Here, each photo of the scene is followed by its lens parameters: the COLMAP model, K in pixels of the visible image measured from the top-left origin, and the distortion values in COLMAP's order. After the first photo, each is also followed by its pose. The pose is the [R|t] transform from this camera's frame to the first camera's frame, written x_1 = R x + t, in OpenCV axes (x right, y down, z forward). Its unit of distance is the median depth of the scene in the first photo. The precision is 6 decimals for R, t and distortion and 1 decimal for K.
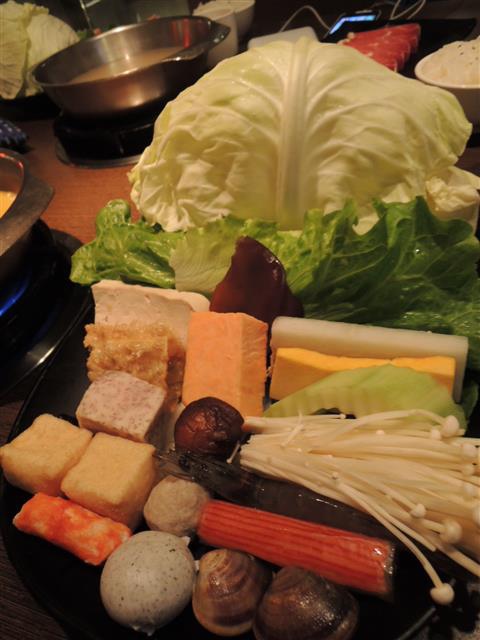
lens RADIAL K [[458.2, 0, 239.9], [0, 458.2, 322.5], [0, 0, 1]] dist [-0.011886, -0.015623]
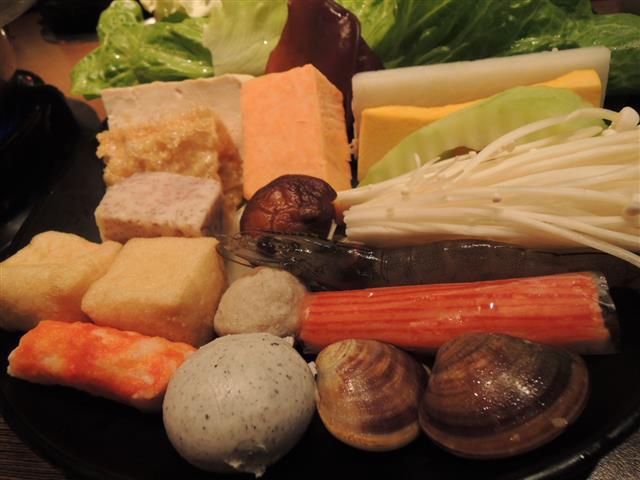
lens RADIAL K [[458.2, 0, 319.2], [0, 458.2, 237.4], [0, 0, 1]] dist [-0.011886, -0.015623]
pose [[0.983479, -0.114917, 0.139866, -0.130150], [0.123905, 0.990637, -0.057321, 0.325497], [-0.131969, 0.073704, 0.988510, 0.286183]]
